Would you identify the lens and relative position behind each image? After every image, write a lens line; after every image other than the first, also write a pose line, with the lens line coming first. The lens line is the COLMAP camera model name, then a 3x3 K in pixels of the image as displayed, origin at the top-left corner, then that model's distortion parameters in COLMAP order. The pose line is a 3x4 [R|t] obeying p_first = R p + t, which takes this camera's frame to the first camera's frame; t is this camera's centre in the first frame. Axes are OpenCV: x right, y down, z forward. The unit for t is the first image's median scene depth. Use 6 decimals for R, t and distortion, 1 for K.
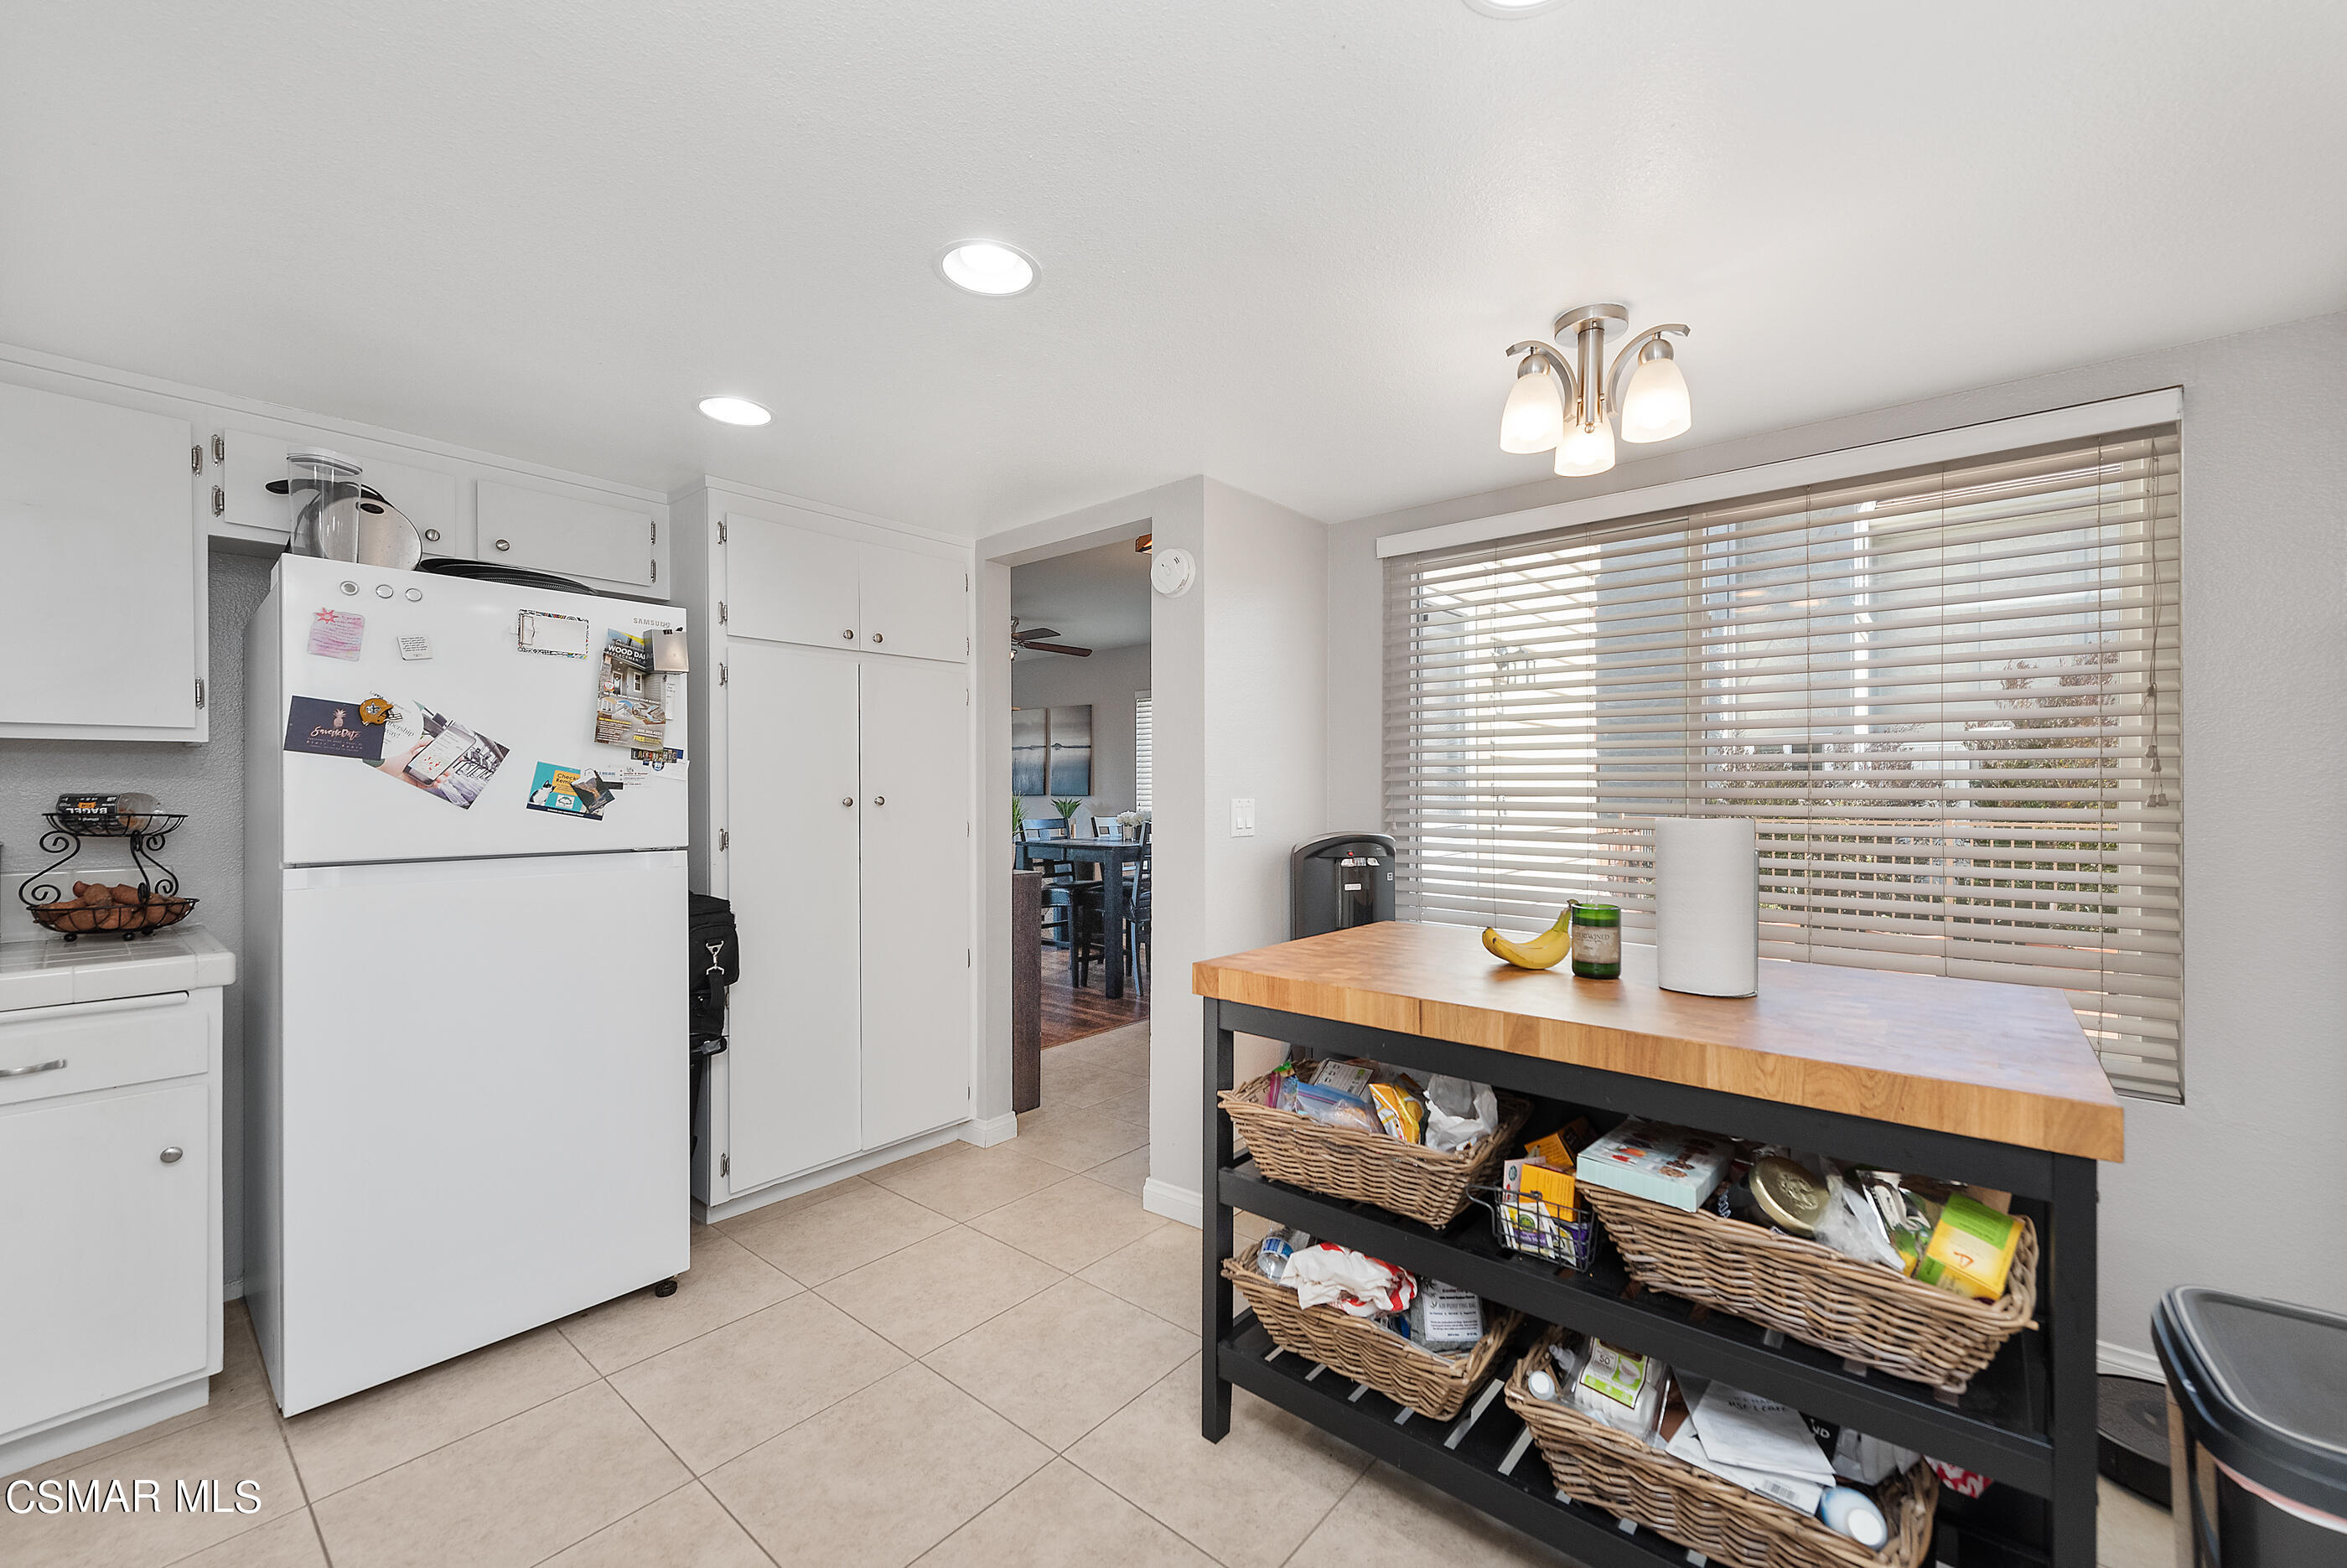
lens RADIAL K [[936.5, 0, 1181.8], [0, 936.5, 795.6], [0, 0, 1]] dist [0.007644, -0.002025]
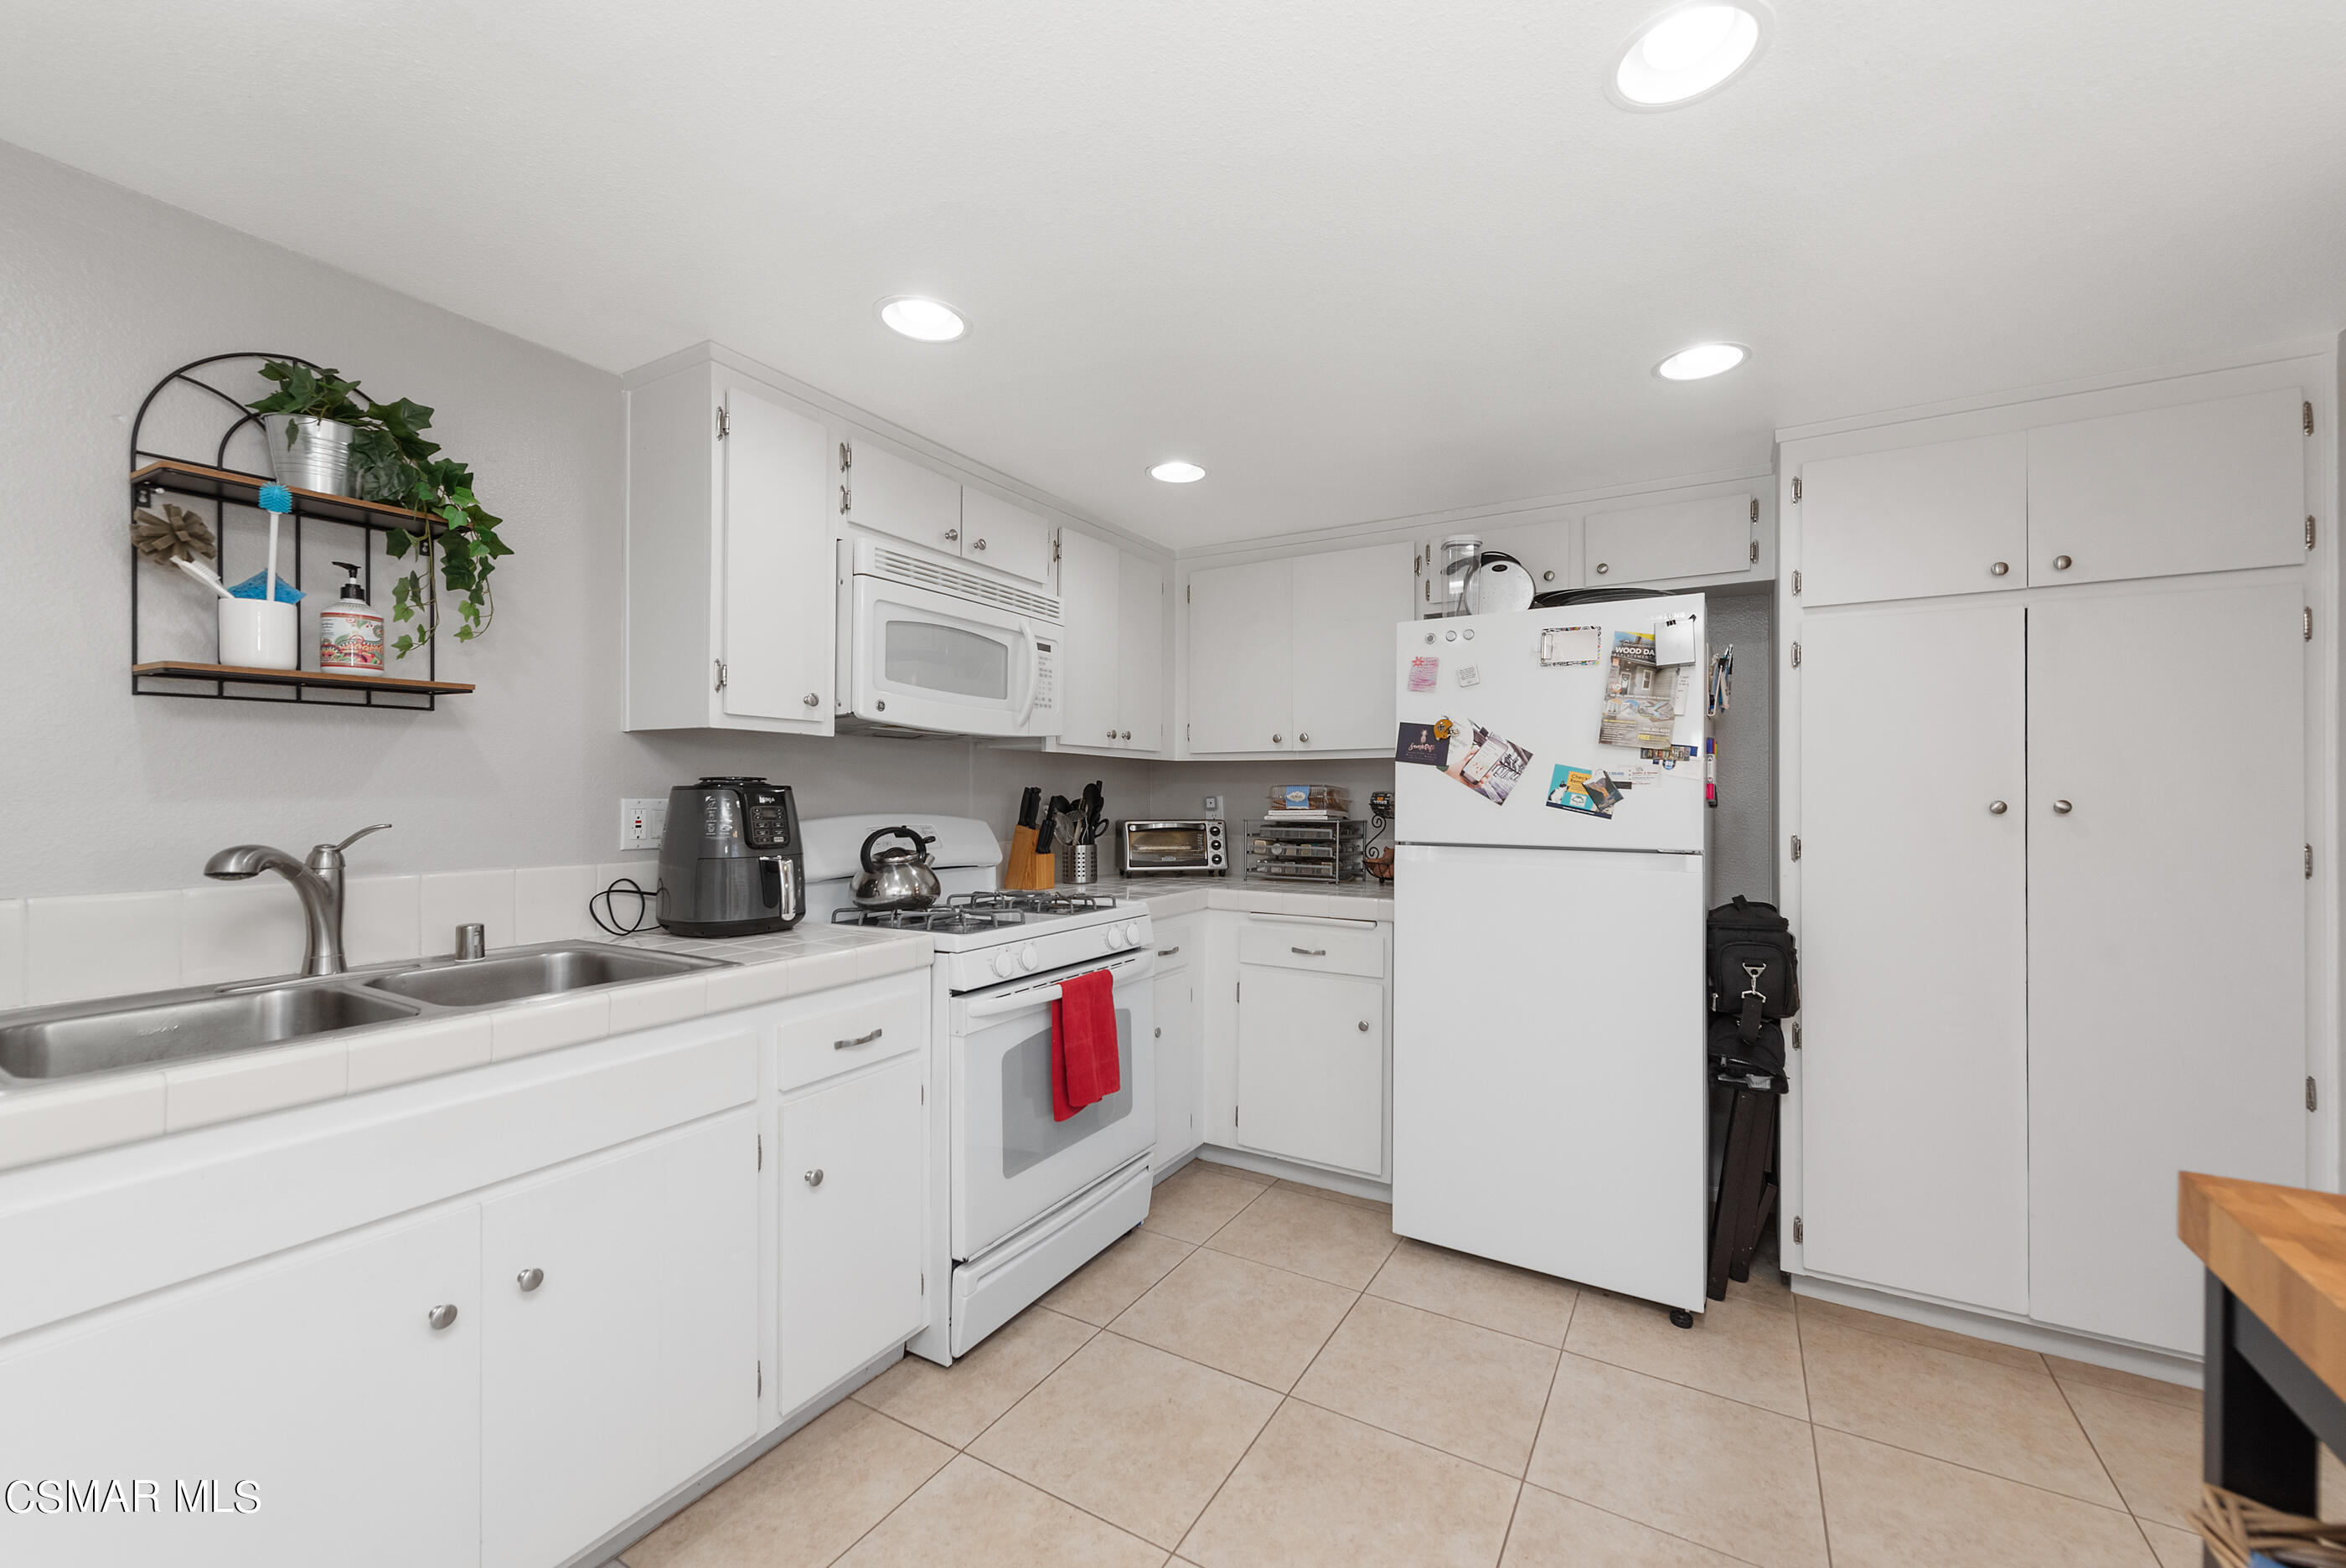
lens RADIAL K [[936.1, 0, 1180.7], [0, 936.1, 789.2], [0, 0, 1]] dist [0.007644, -0.002025]
pose [[0.164322, 0.000536, -0.986407, 0.322684], [-0.007320, 0.999973, -0.000676, -0.002283], [0.986380, 0.007331, 0.164321, 0.376280]]
